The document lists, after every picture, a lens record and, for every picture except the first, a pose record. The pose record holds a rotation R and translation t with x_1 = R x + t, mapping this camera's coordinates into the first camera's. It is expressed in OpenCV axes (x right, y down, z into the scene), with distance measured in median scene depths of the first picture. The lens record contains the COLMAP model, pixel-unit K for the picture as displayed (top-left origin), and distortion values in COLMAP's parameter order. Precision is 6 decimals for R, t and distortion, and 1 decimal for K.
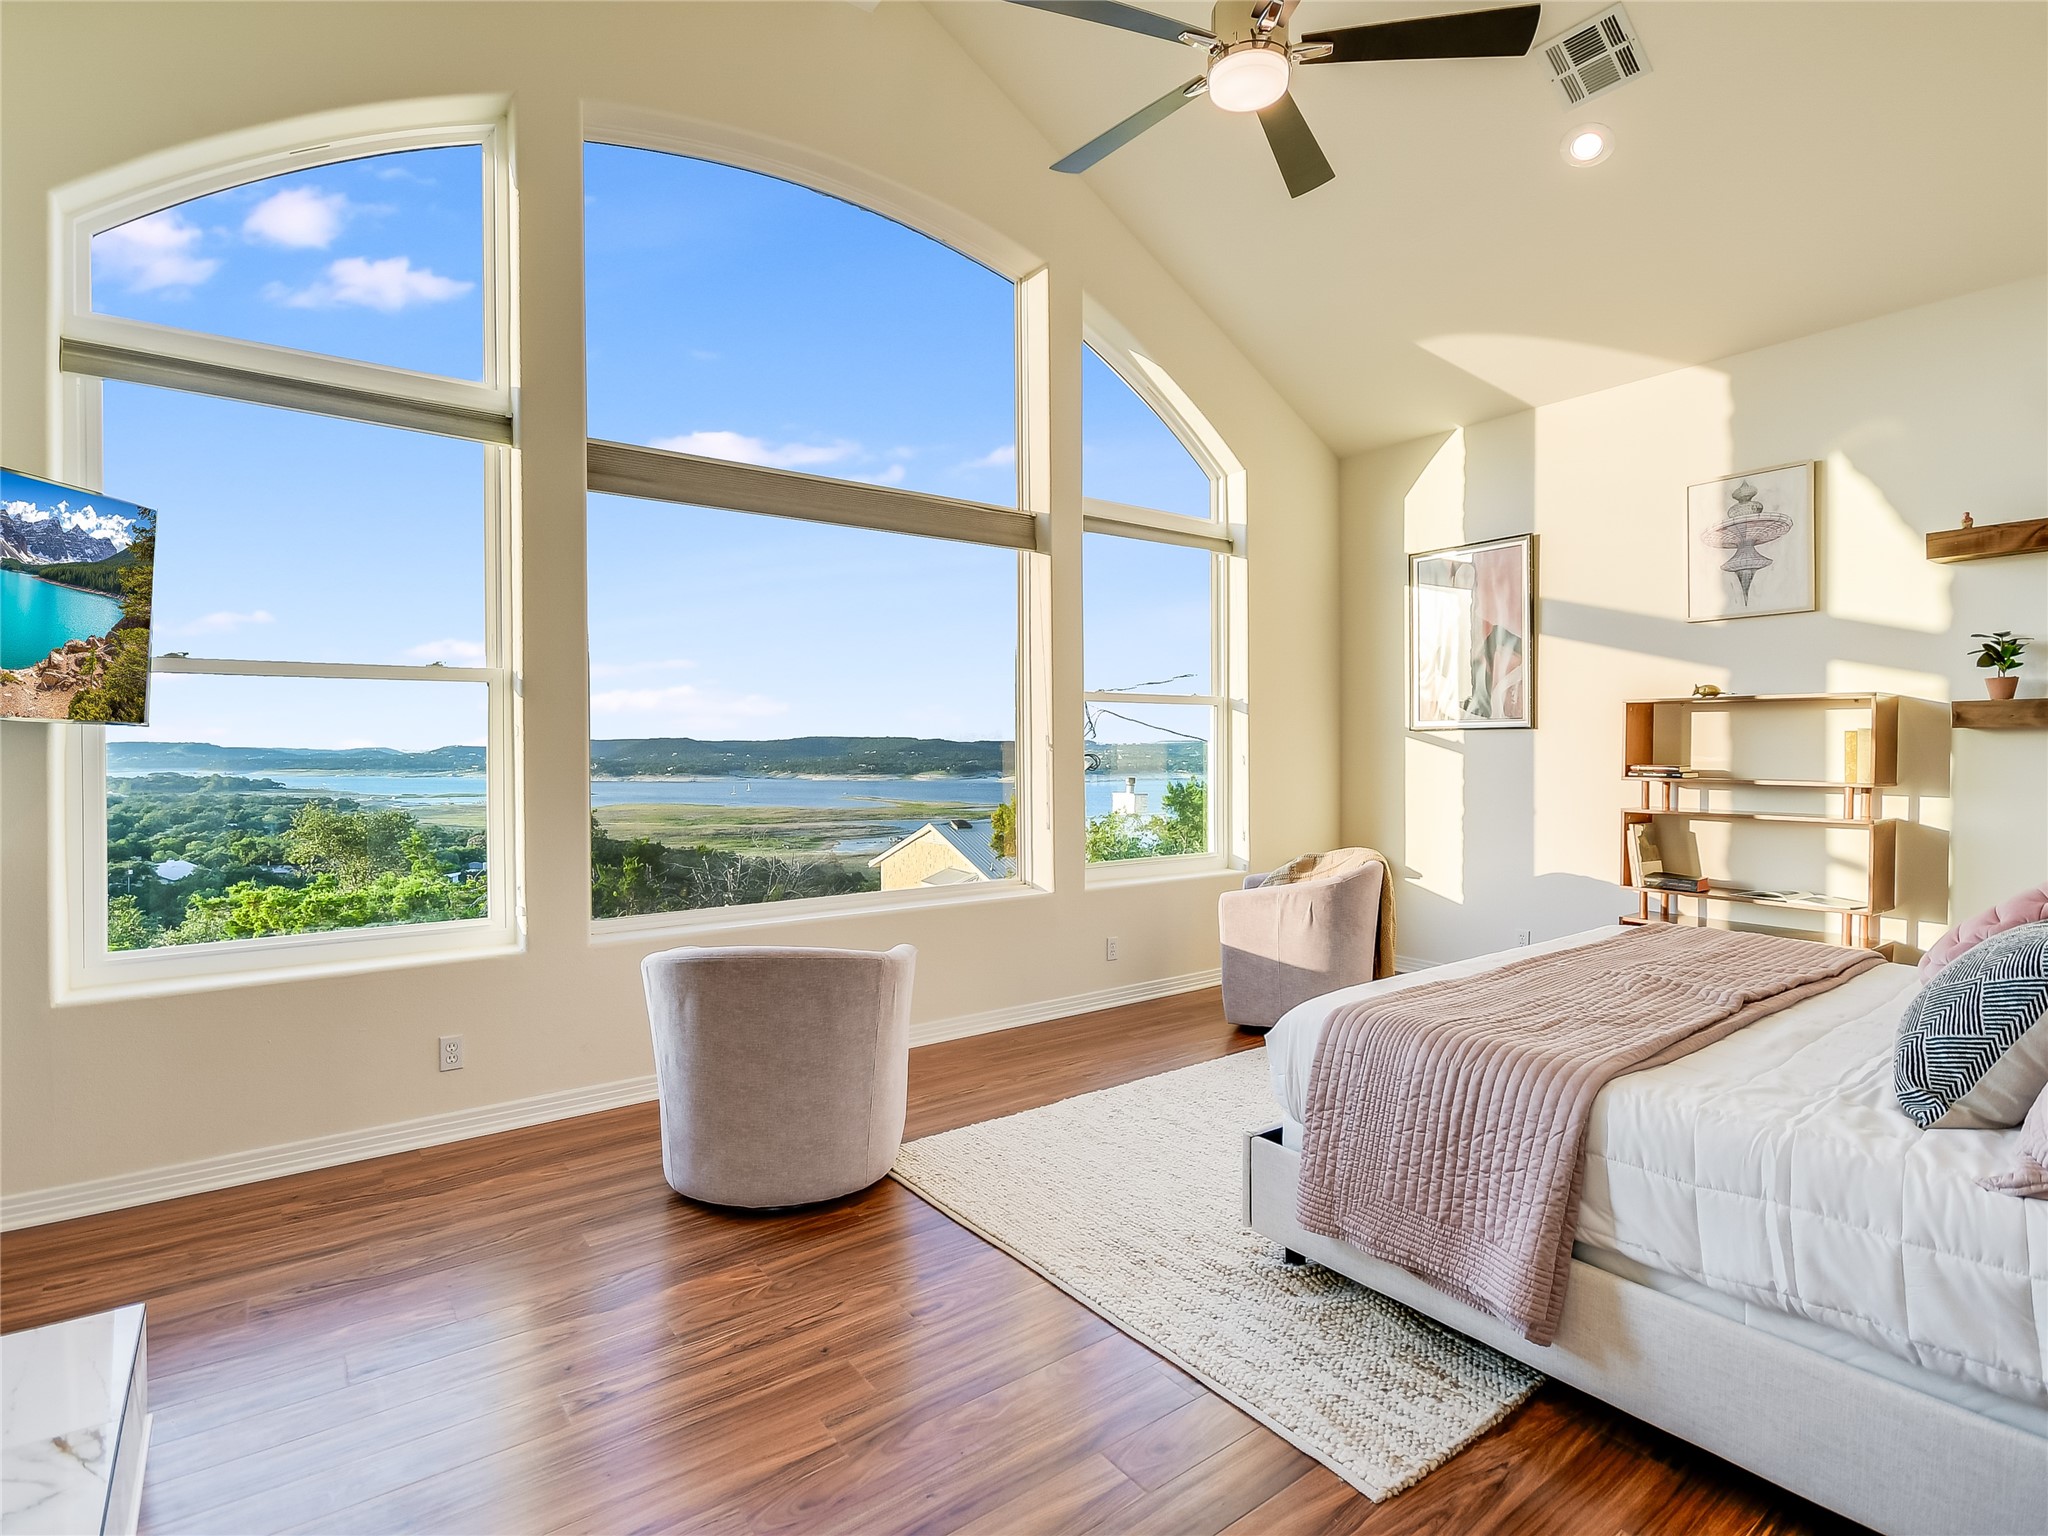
lens RADIAL K [[1008.6, 0, 1010.9], [0, 1008.6, 764.2], [0, 0, 1]] dist [-0.001575, -0.000058]
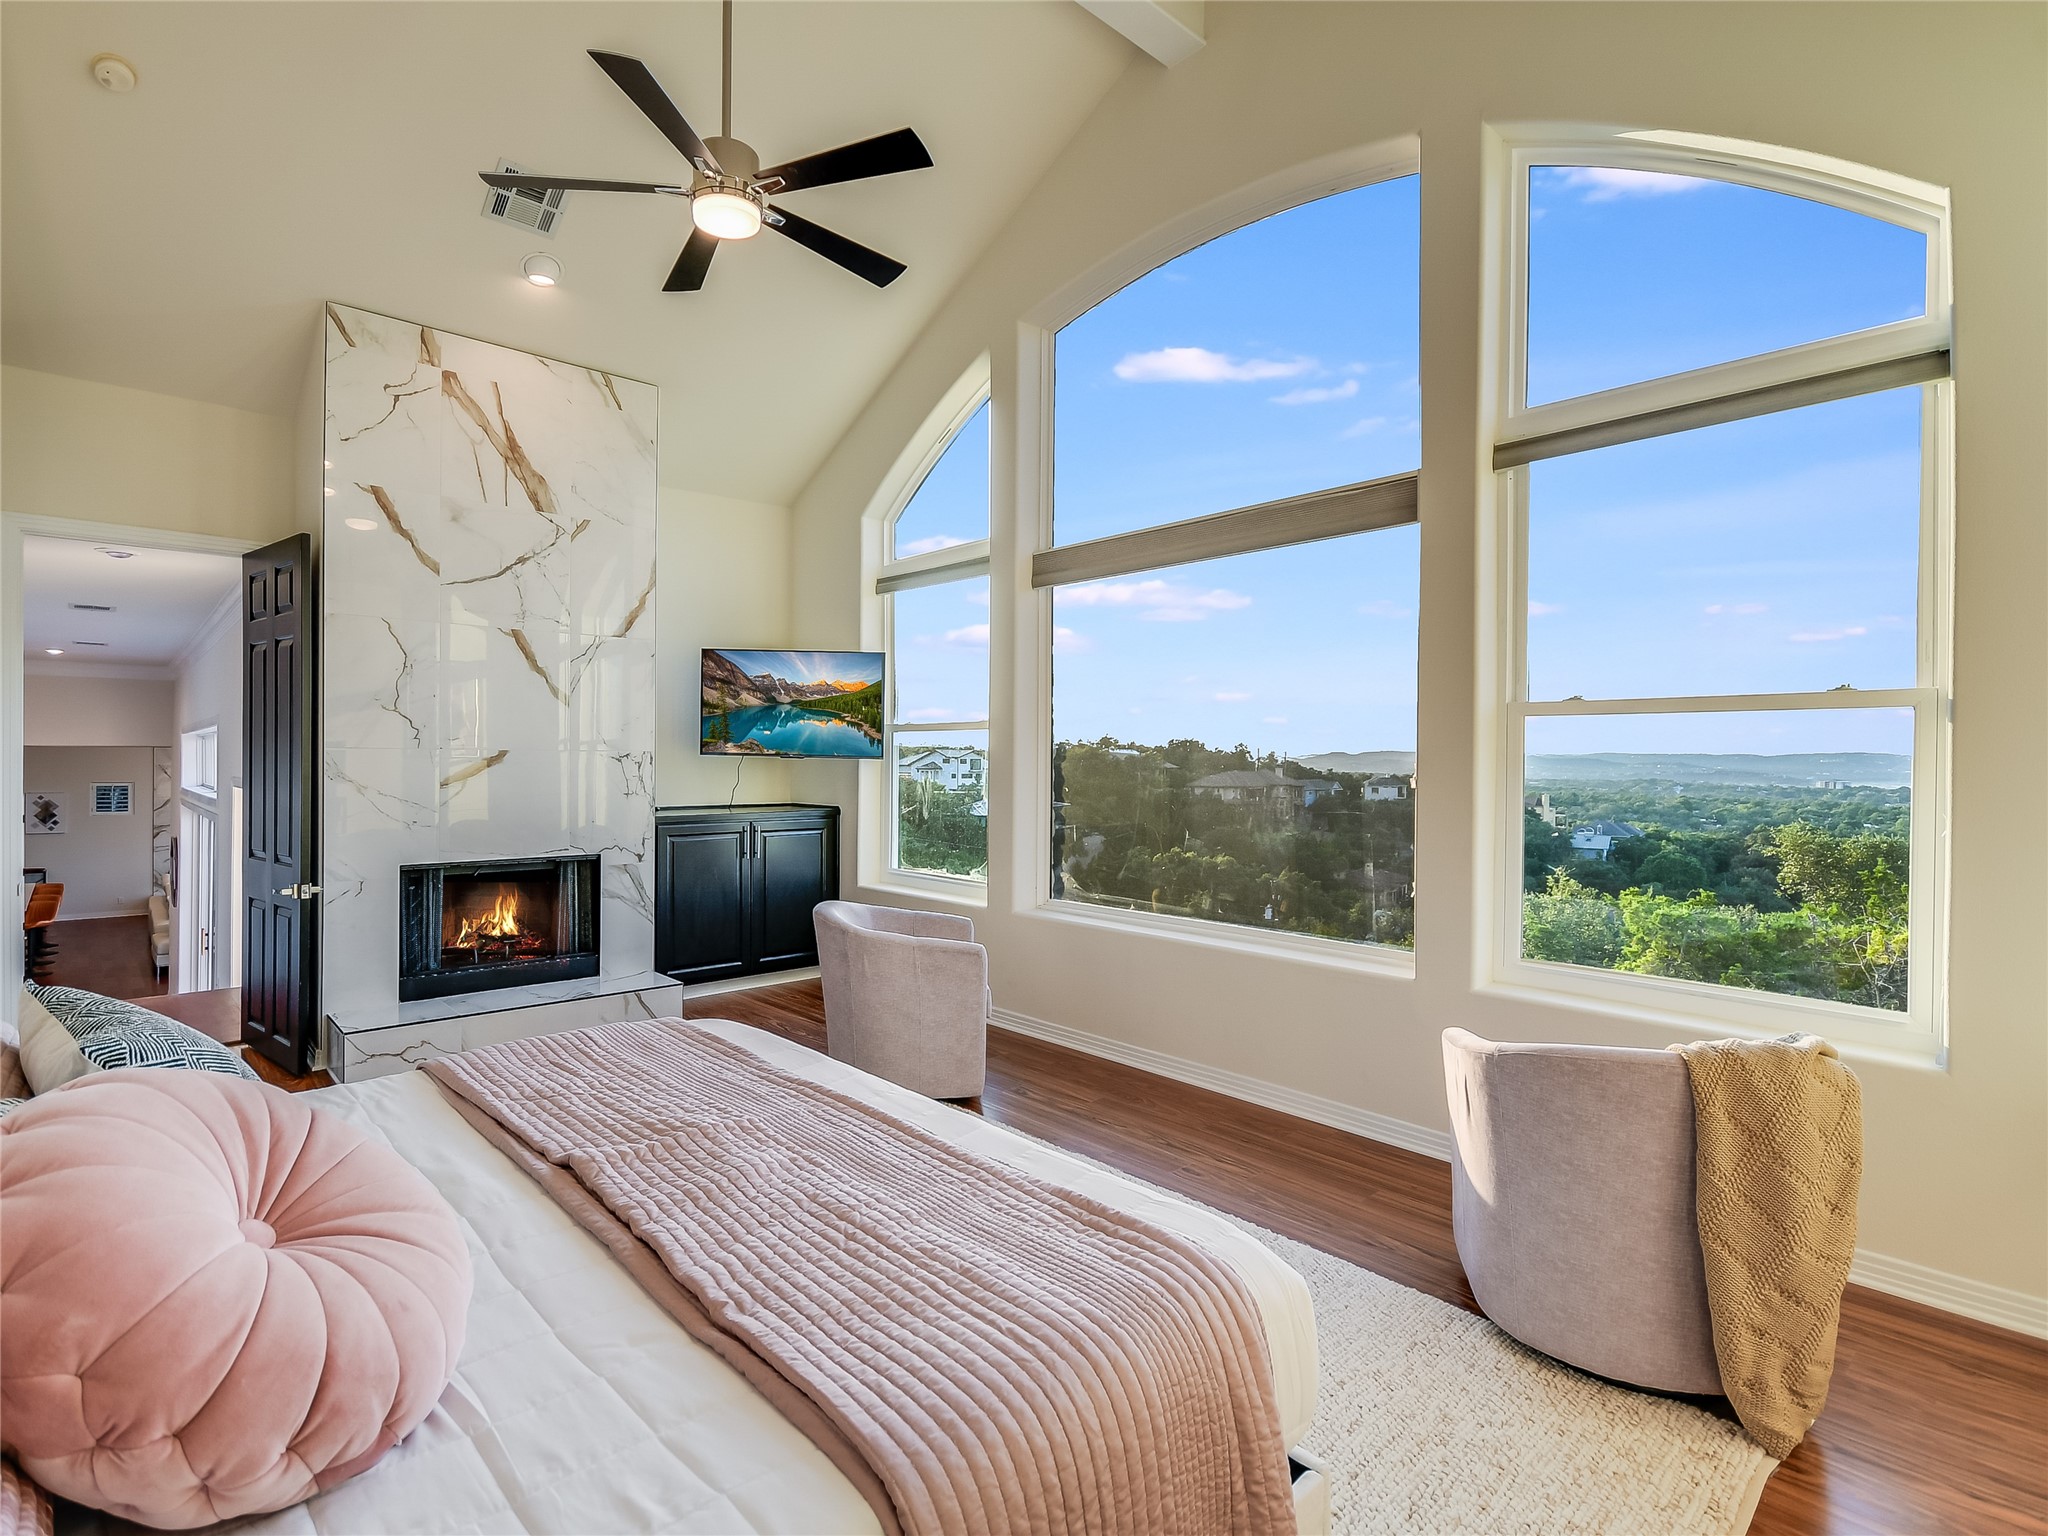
lens RADIAL K [[1013.0, 0, 1024.0], [0, 1013.0, 768.0], [0, 0, 1]] dist [0.016644, 0.000570]
pose [[0.123461, 0.012416, -0.992272, 0.892152], [-0.025495, 0.999631, 0.009336, -0.032893], [0.992022, 0.024146, 0.123732, 0.743100]]
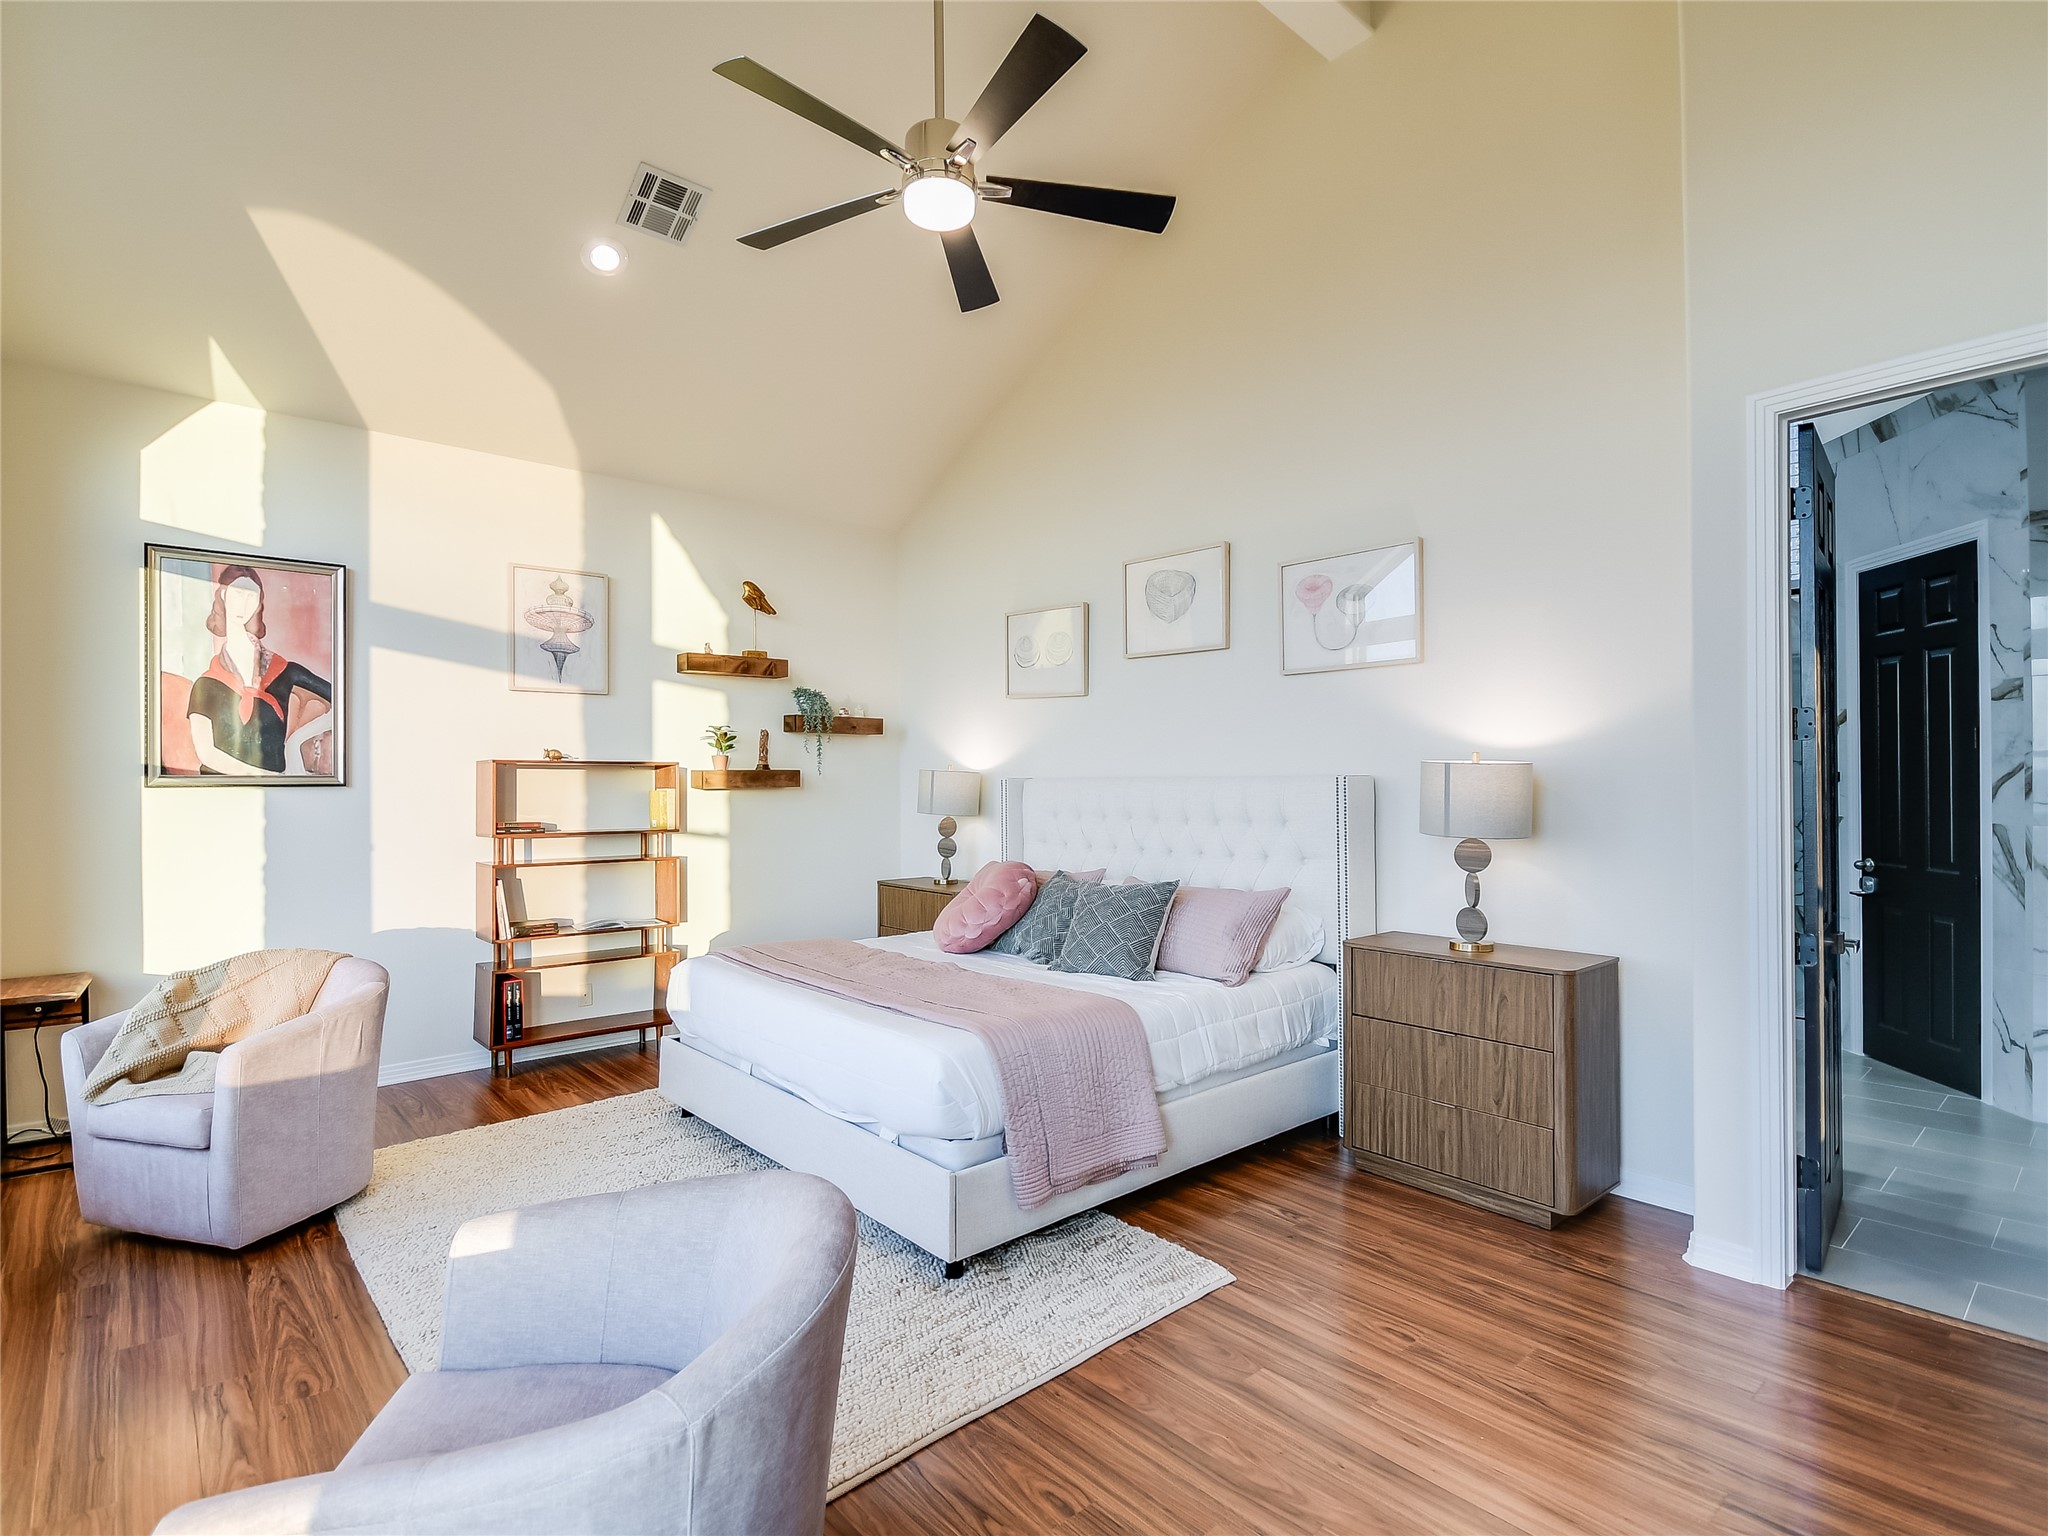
lens RADIAL K [[997.7, 0, 1018.8], [0, 997.7, 781.4], [0, 0, 1]] dist [0.001823, 0.000277]
pose [[-0.099370, 0.010993, 0.994990, -0.527844], [0.011394, 0.999886, -0.009909, -0.027583], [-0.994985, 0.010353, -0.099484, 0.647456]]
